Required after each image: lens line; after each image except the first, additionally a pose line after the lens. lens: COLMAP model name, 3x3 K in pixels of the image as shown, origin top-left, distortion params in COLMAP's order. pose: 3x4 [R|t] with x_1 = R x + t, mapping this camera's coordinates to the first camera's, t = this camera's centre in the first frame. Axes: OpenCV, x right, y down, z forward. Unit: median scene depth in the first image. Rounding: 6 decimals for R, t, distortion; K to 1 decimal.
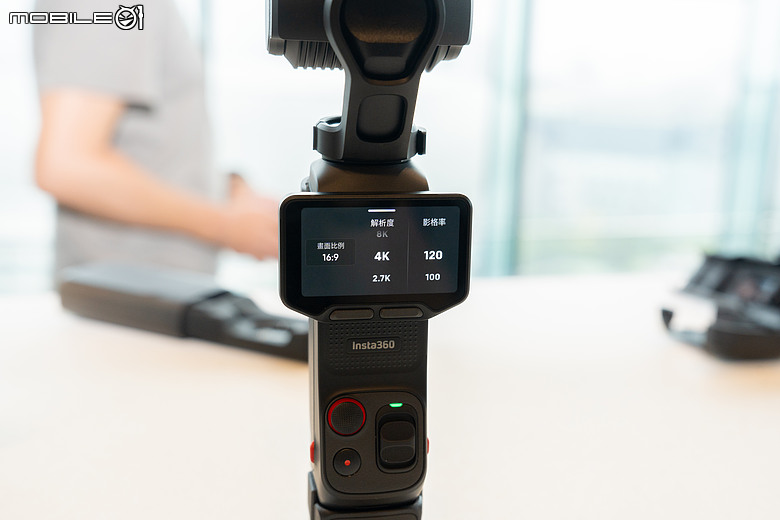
lens RADIAL K [[943.8, 0, 390.0], [0, 943.8, 260.0], [0, 0, 1]] dist [0.003190, 0.020470]
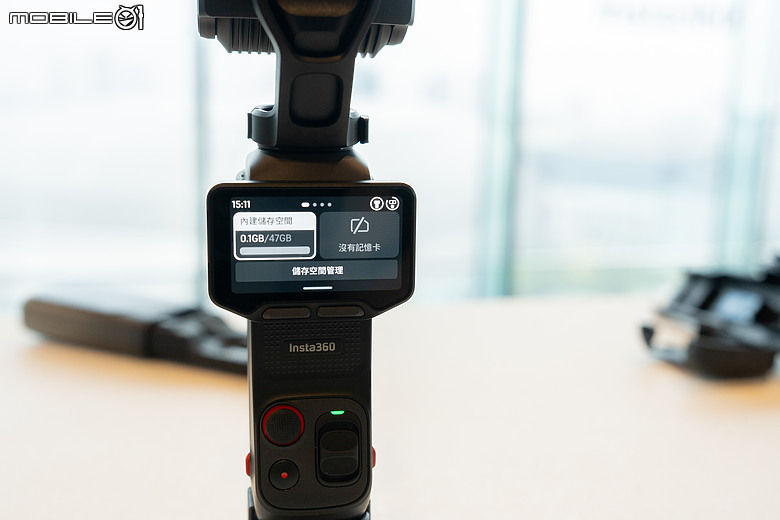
lens RADIAL K [[925.8, 0, 390.0], [0, 925.8, 260.0], [0, 0, 1]] dist [0.016650, 0.002515]
pose [[0.999990, -0.004527, -0.000343, 0.059694], [0.004510, 0.999282, -0.037615, 0.039170], [0.000513, 0.037613, 0.999292, 0.087857]]
